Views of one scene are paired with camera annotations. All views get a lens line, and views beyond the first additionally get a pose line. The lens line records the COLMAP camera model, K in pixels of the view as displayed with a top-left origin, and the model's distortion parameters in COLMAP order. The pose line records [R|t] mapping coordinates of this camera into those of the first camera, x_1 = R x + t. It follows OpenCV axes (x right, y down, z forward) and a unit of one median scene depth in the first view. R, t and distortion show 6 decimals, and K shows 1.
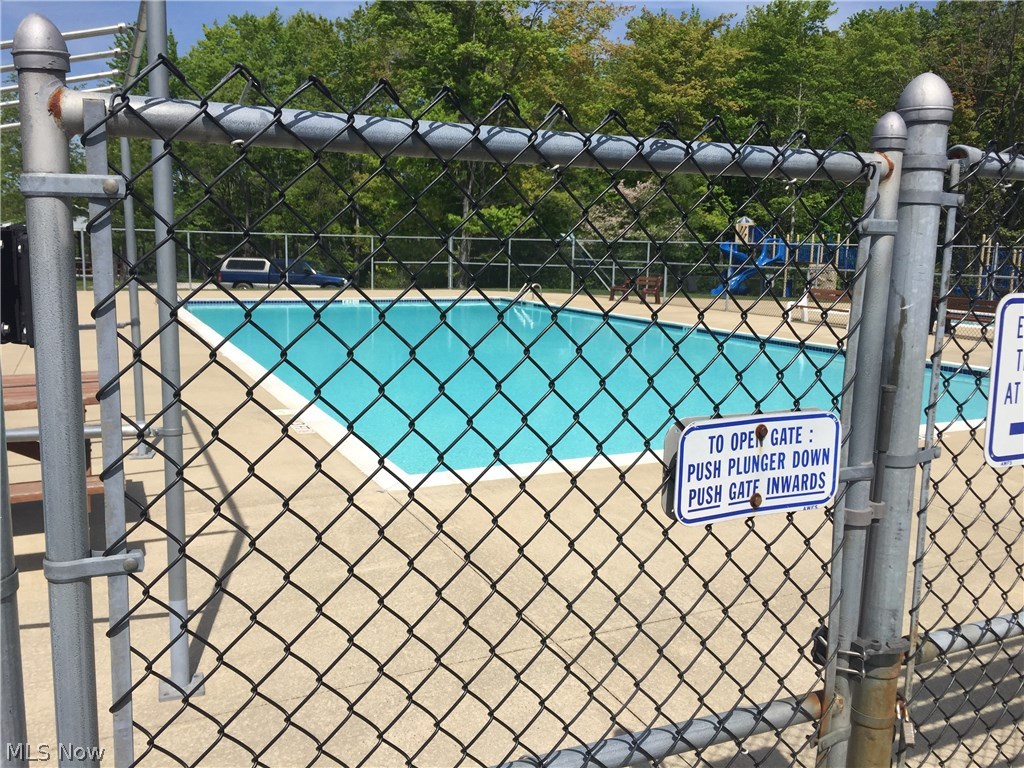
lens RADIAL K [[856.6, 0, 513.5], [0, 856.6, 366.2], [0, 0, 1]] dist [0.049163, 0.001243]
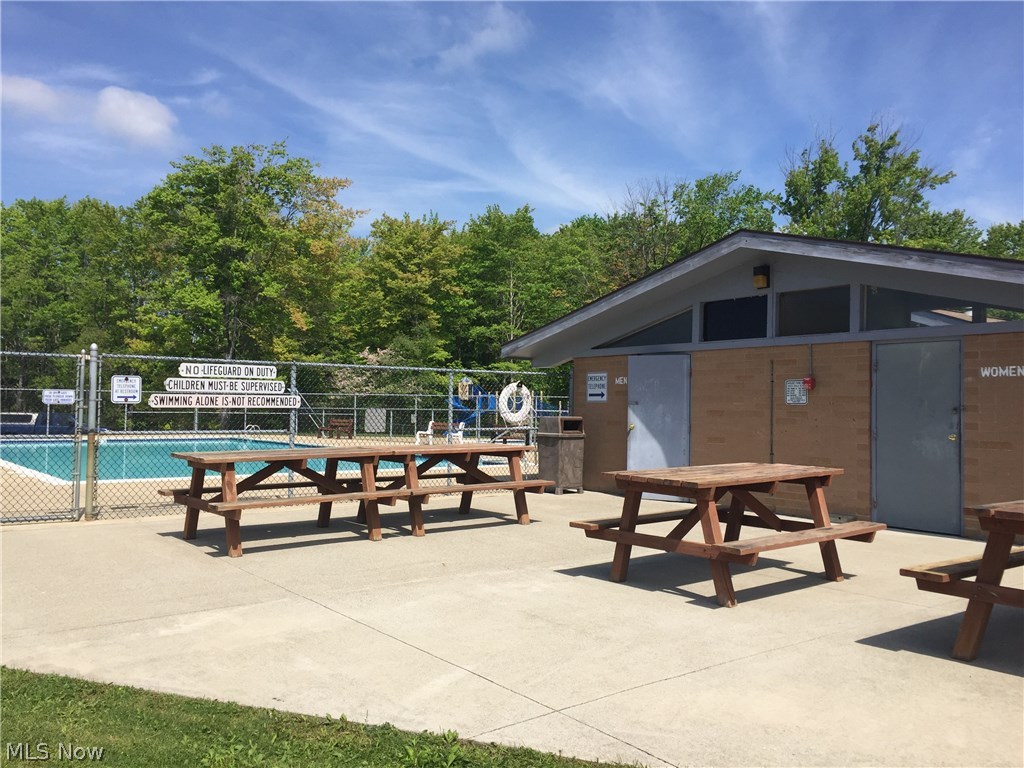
lens RADIAL K [[832.9, 0, 512.0], [0, 832.9, 384.0], [0, 0, 1]] dist [-0.002077, -0.004544]
pose [[0.973372, -0.001471, 0.229226, 0.055802], [0.039619, 0.986010, -0.161907, 0.030243], [-0.225781, 0.166677, 0.959813, -0.154136]]
